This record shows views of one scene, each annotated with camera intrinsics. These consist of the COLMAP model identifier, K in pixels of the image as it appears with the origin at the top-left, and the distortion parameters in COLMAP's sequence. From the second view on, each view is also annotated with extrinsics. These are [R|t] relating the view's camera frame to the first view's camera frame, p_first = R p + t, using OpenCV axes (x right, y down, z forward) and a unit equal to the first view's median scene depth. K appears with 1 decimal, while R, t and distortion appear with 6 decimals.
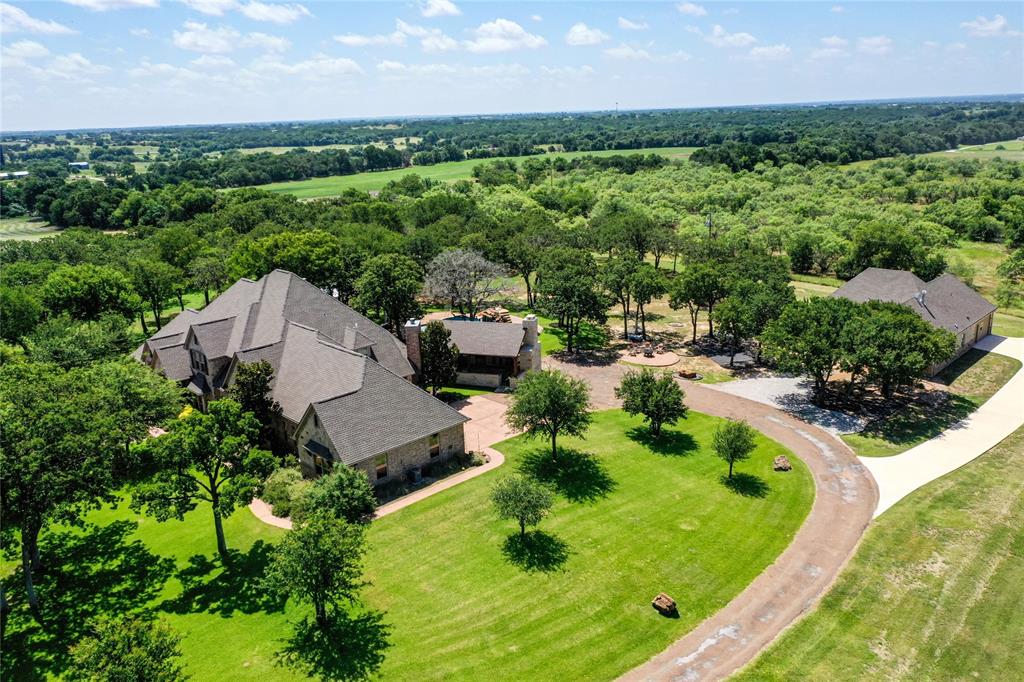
lens RADIAL K [[782.5, 0, 512.0], [0, 782.5, 341.0], [0, 0, 1]] dist [-0.004578, 0.000558]
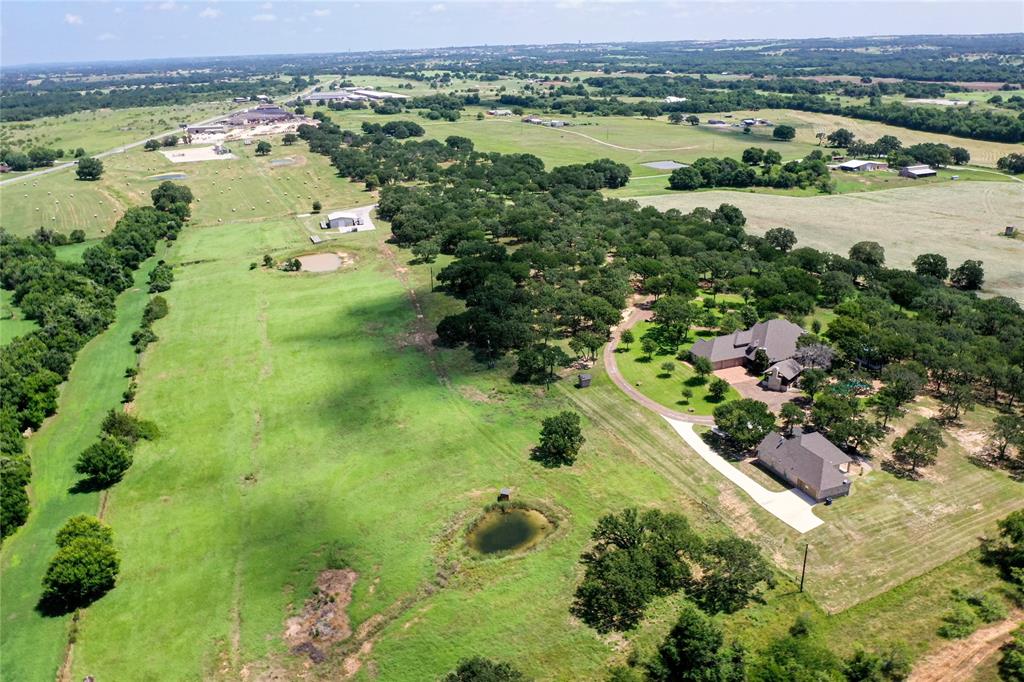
lens RADIAL K [[782.5, 0, 512.0], [0, 782.5, 341.0], [0, 0, 1]] dist [-0.004578, 0.000558]
pose [[-0.397184, 0.375009, -0.837623, 2.670954], [-0.192177, 0.858482, 0.475475, -1.240786], [0.897392, 0.349823, -0.268907, 0.855043]]
